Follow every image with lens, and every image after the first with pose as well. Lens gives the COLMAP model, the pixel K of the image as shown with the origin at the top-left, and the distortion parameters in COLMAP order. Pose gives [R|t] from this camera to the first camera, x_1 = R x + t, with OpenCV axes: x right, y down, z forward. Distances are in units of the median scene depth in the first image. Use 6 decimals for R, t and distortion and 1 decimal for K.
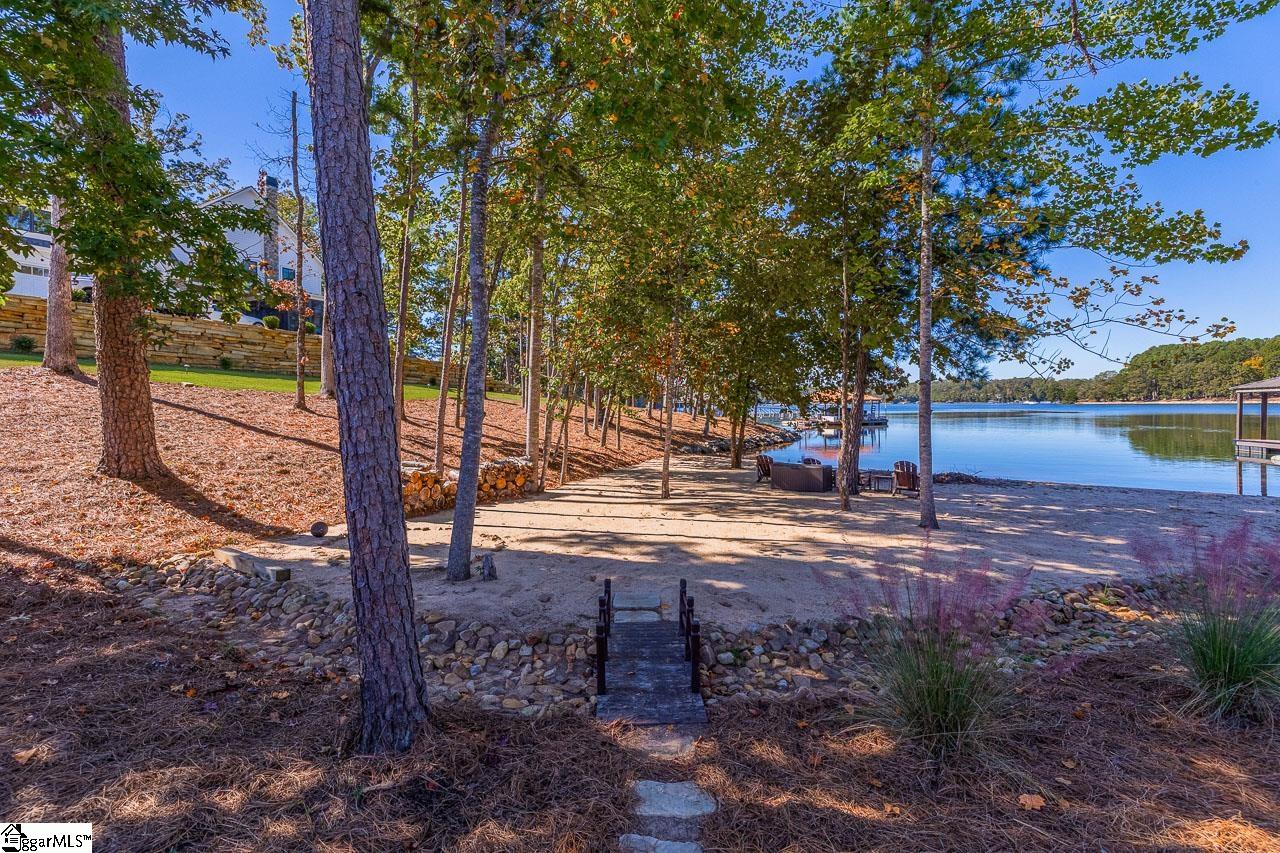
lens RADIAL K [[554.9, 0, 640.0], [0, 554.9, 426.5], [0, 0, 1]] dist [0.000168, 0.000046]
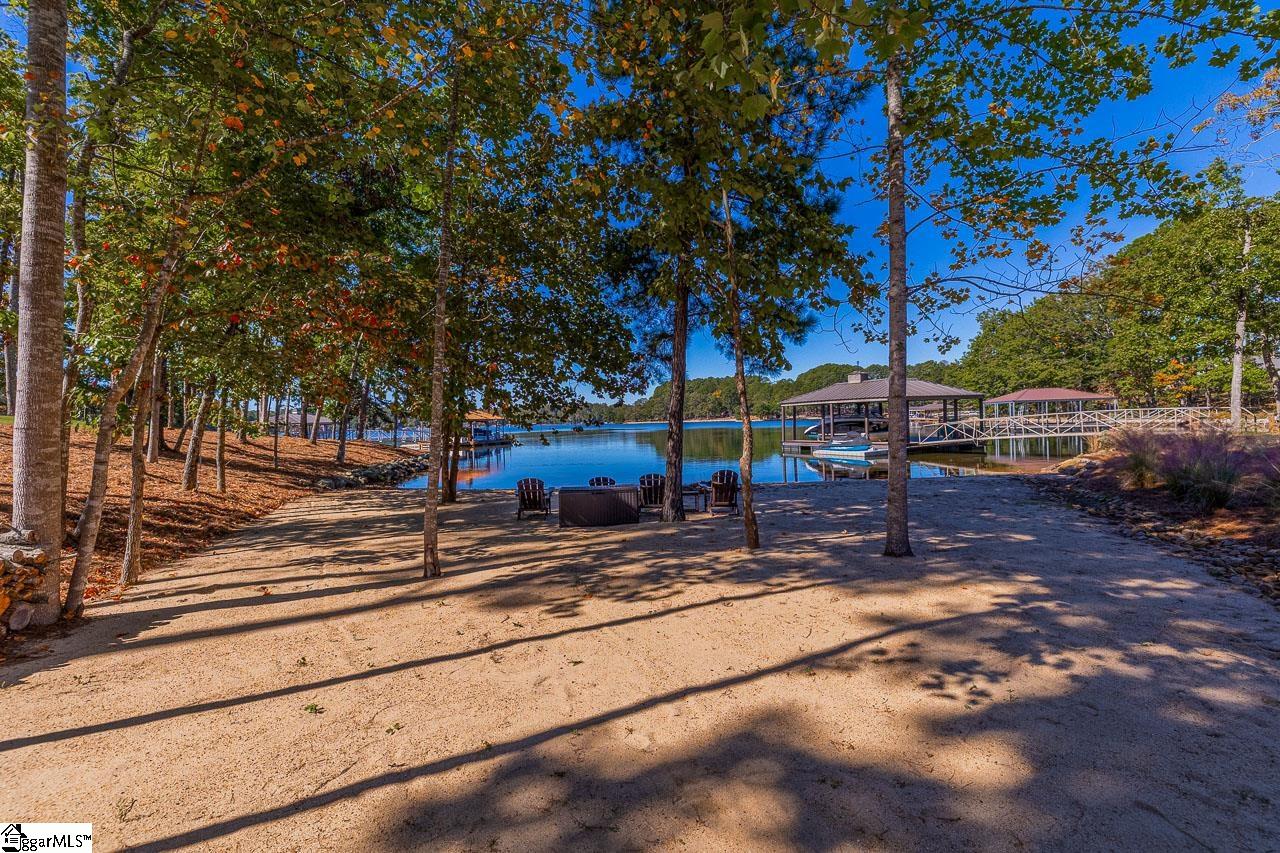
lens RADIAL K [[522.4, 0, 640.0], [0, 522.4, 426.5], [0, 0, 1]] dist [-0.026674, 0.000051]
pose [[0.732322, -0.015017, 0.680793, -0.088934], [0.047055, 0.998483, -0.028592, 0.008814], [-0.679331, 0.052973, 0.731918, 0.334138]]
